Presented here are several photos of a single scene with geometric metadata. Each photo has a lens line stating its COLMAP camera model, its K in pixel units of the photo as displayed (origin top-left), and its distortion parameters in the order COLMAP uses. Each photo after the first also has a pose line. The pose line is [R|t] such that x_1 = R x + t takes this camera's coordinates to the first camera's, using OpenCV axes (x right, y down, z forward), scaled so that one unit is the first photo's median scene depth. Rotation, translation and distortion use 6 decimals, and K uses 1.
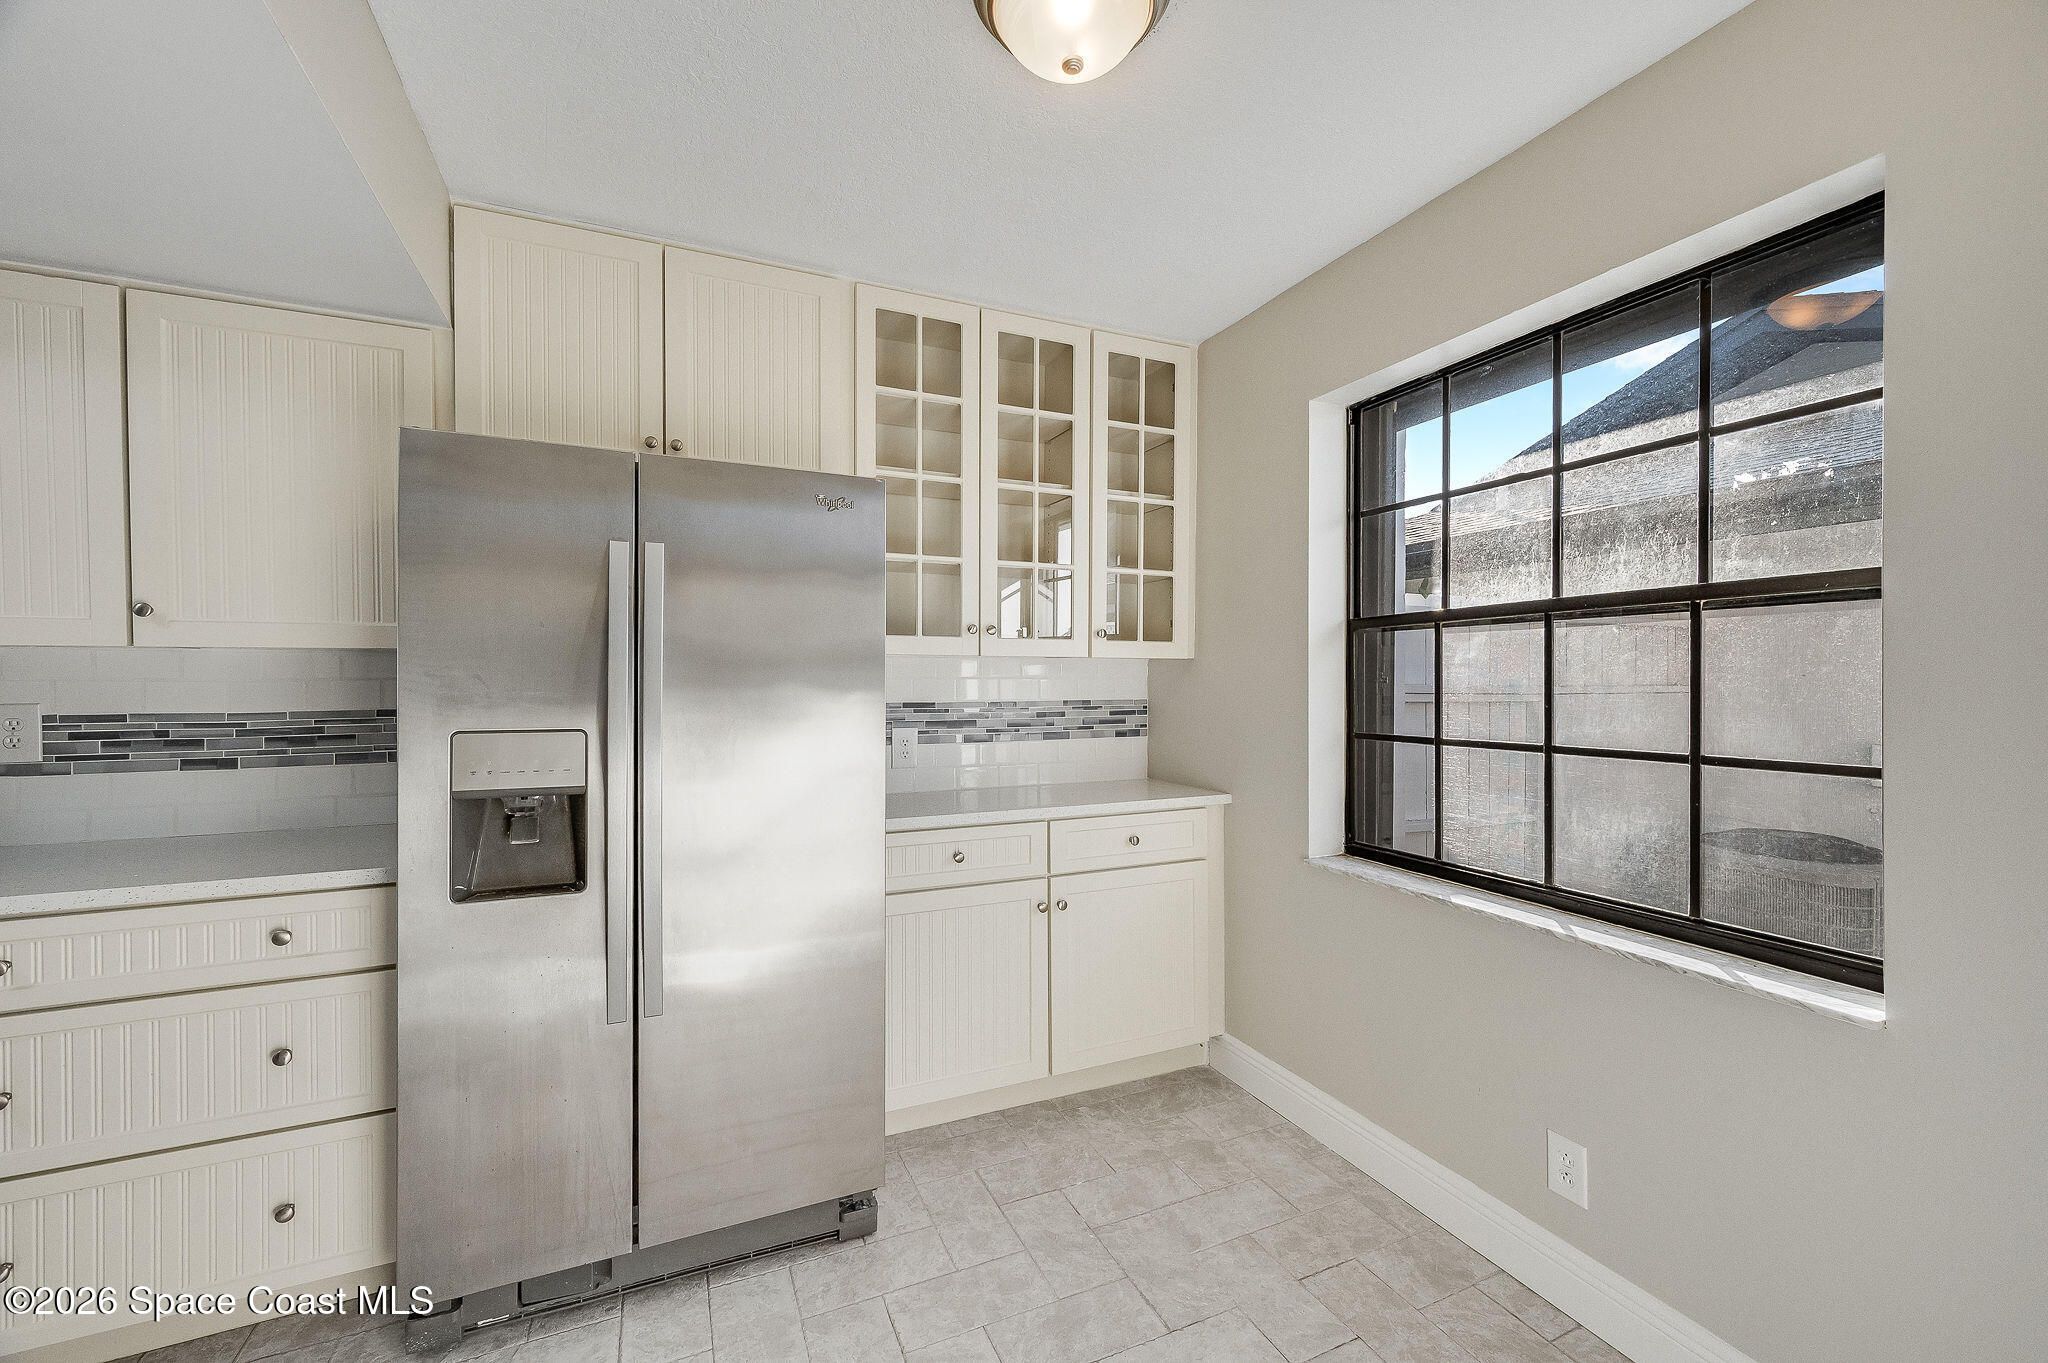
lens RADIAL K [[827.3, 0, 1020.8], [0, 827.3, 675.7], [0, 0, 1]] dist [0.000244, 0.000465]
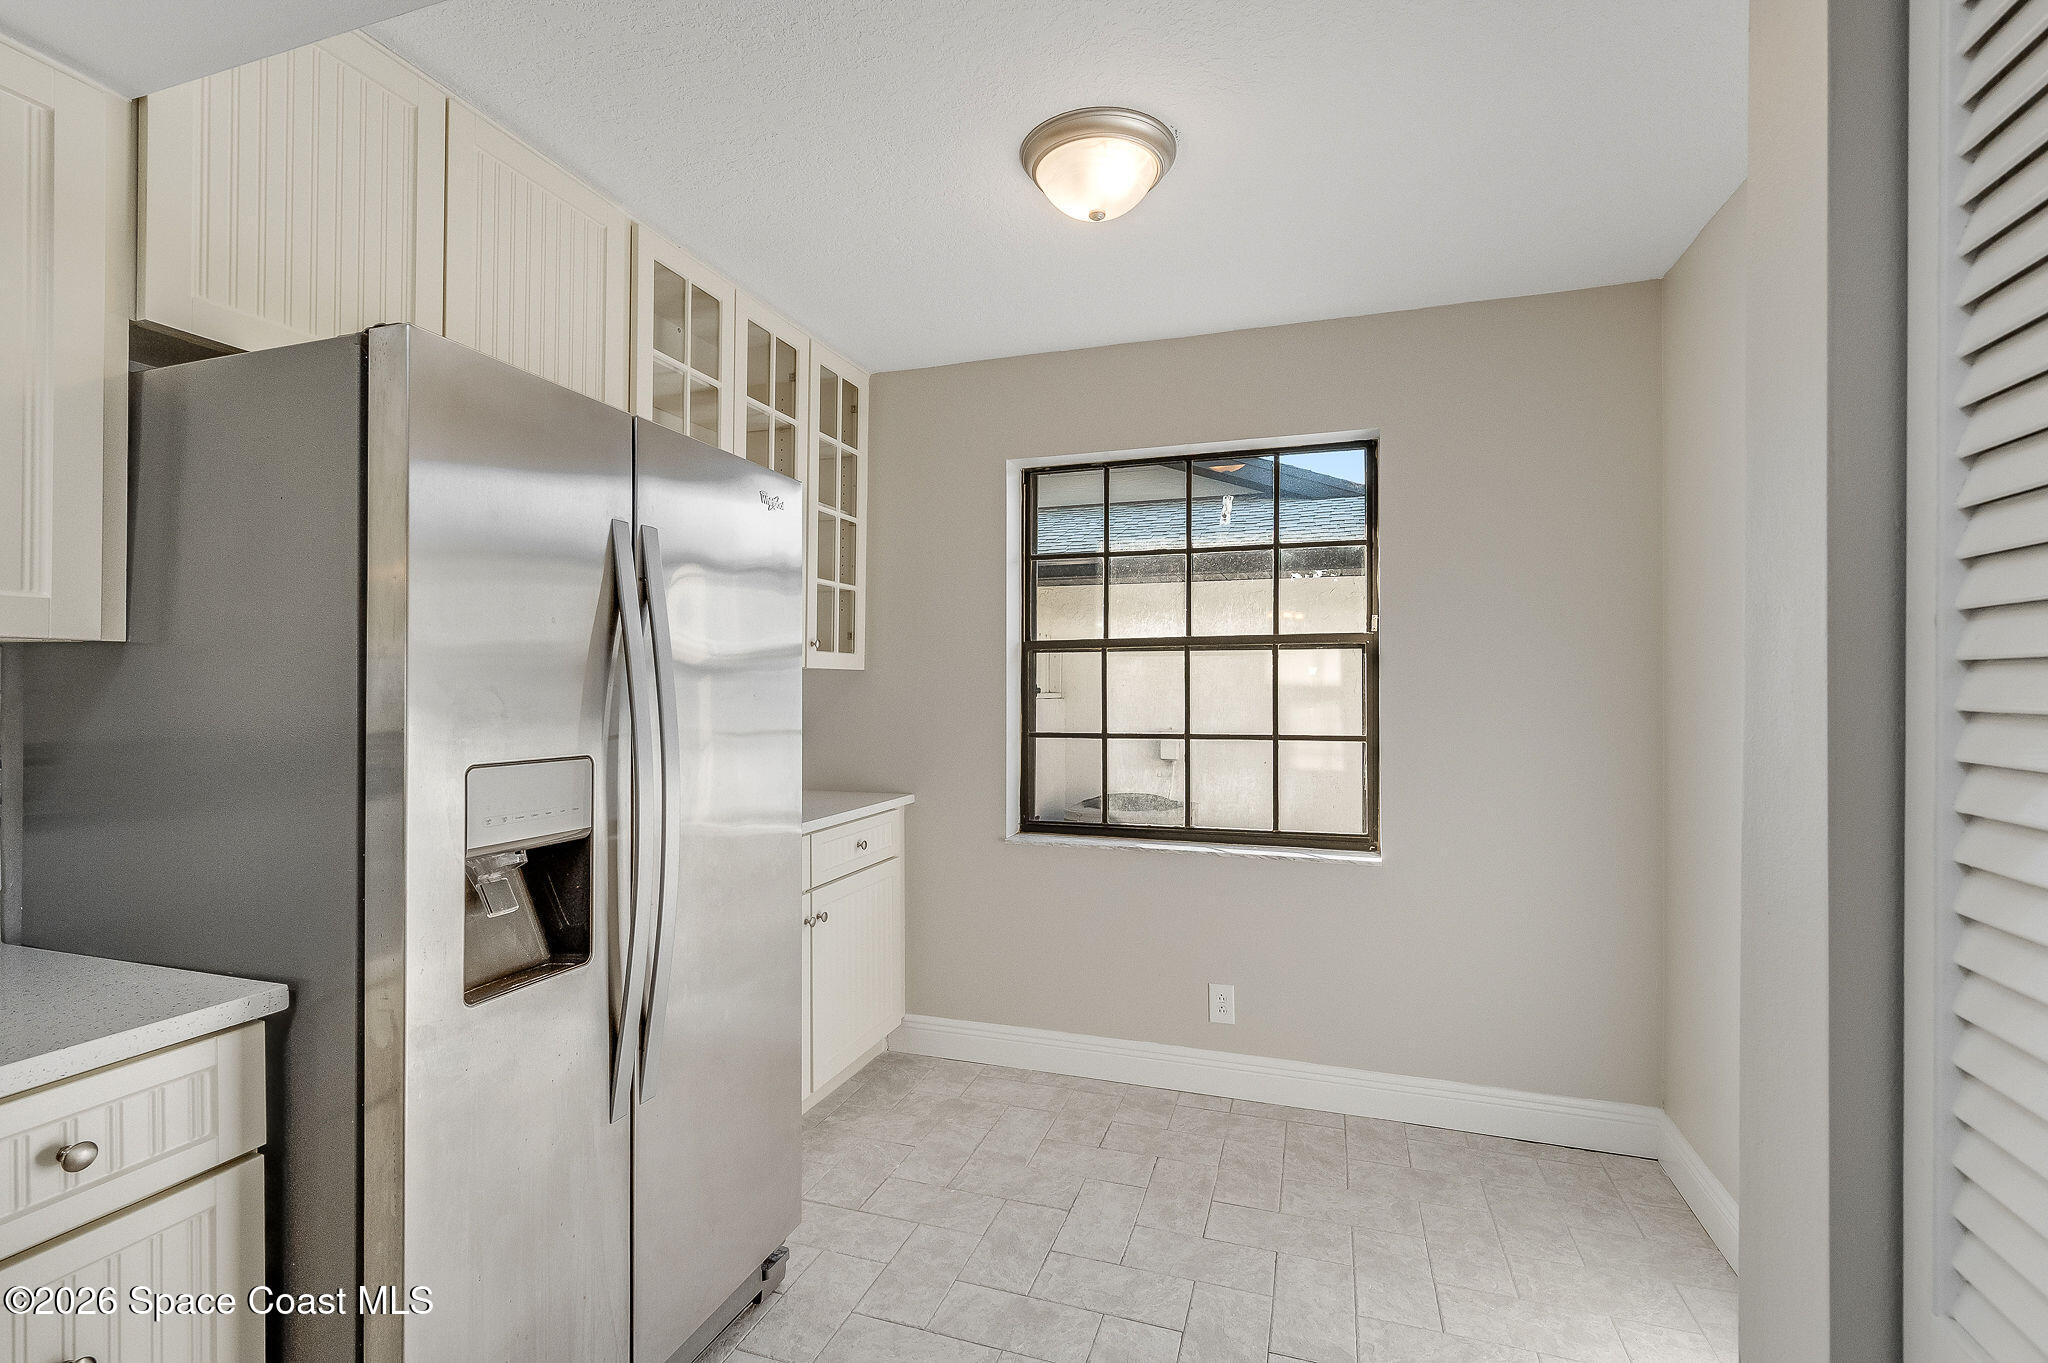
lens RADIAL K [[943.9, 0, 1004.9], [0, 943.9, 677.8], [0, 0, 1]] dist [0.012276, 0.000309]
pose [[0.670855, 0.010003, 0.741521, -0.752879], [-0.003509, 0.999941, -0.010315, 0.000308], [-0.741580, 0.004318, 0.670850, 0.083165]]
